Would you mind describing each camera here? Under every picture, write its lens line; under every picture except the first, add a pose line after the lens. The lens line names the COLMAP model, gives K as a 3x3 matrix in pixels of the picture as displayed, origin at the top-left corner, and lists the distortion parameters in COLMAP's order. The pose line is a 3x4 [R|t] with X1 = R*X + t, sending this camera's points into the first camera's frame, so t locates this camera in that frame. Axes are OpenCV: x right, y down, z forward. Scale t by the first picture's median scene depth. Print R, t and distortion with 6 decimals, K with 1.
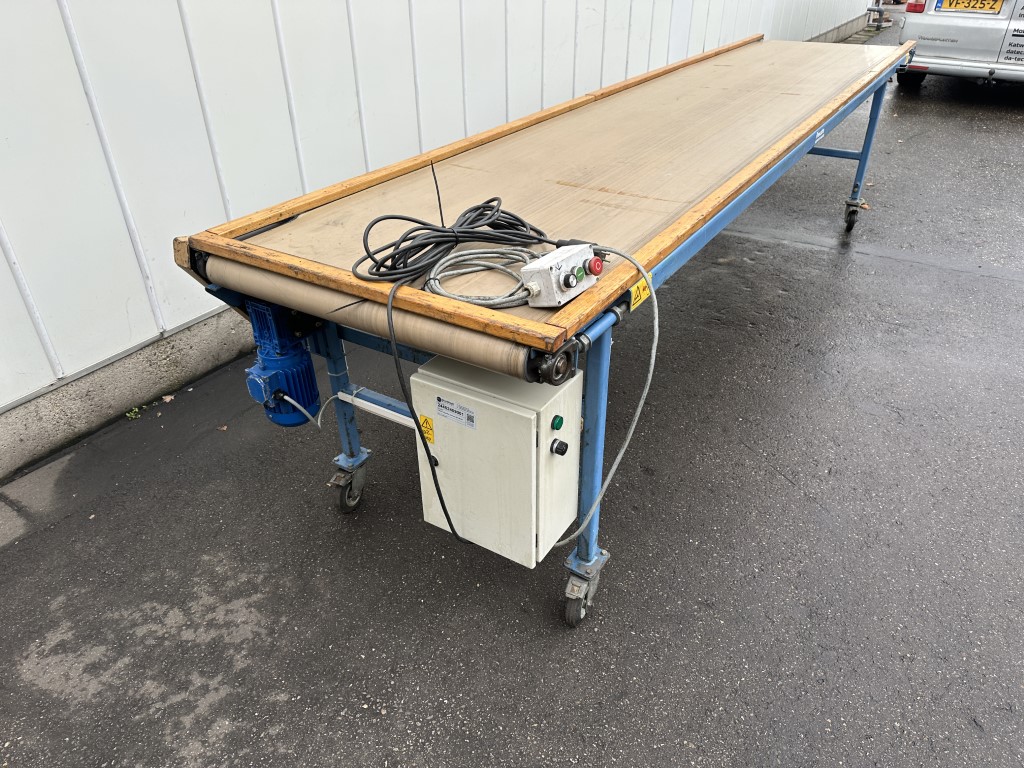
lens RADIAL K [[708.8, 0, 518.1], [0, 708.8, 378.3], [0, 0, 1]] dist [0.073768, -0.079783]
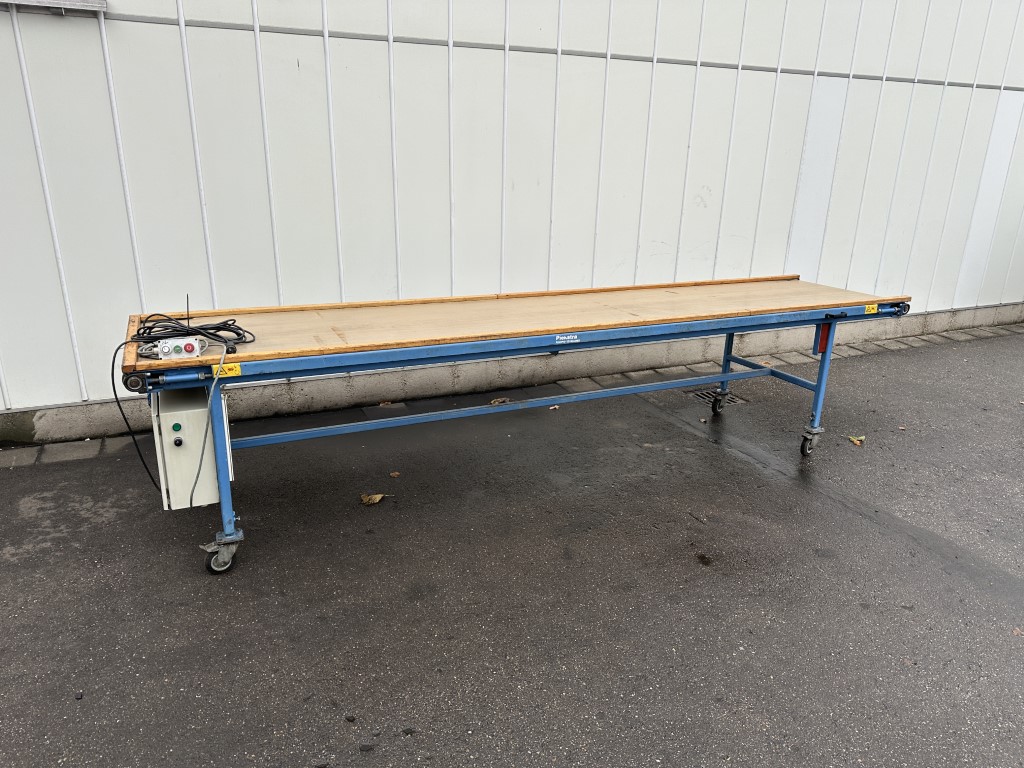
lens RADIAL K [[708.8, 0, 518.1], [0, 708.8, 378.3], [0, 0, 1]] dist [0.073768, -0.079783]
pose [[0.843765, 0.187665, -0.502833, 1.023735], [-0.308605, 0.936155, -0.168457, -0.009968], [0.439116, 0.297315, 0.847809, -0.164444]]
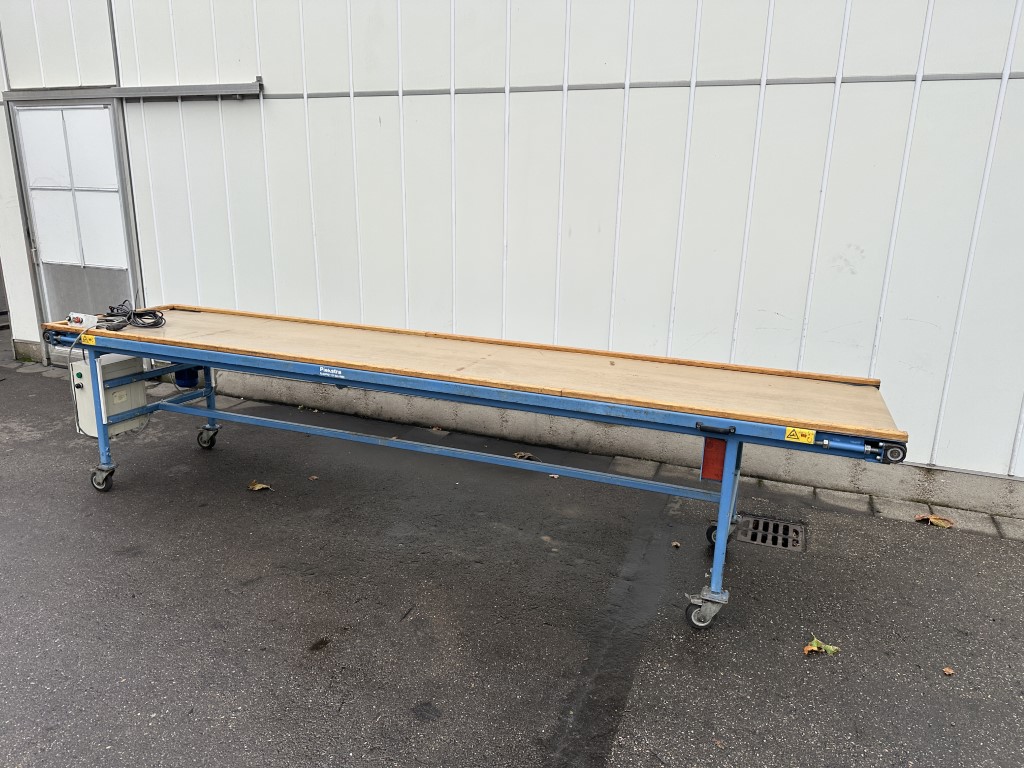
lens RADIAL K [[708.8, 0, 518.1], [0, 708.8, 378.3], [0, 0, 1]] dist [0.073768, -0.079783]
pose [[0.207813, 0.255118, -0.944314, 1.724403], [-0.546339, 0.831046, 0.104286, -0.647081], [0.811374, 0.494244, 0.312084, 0.860457]]
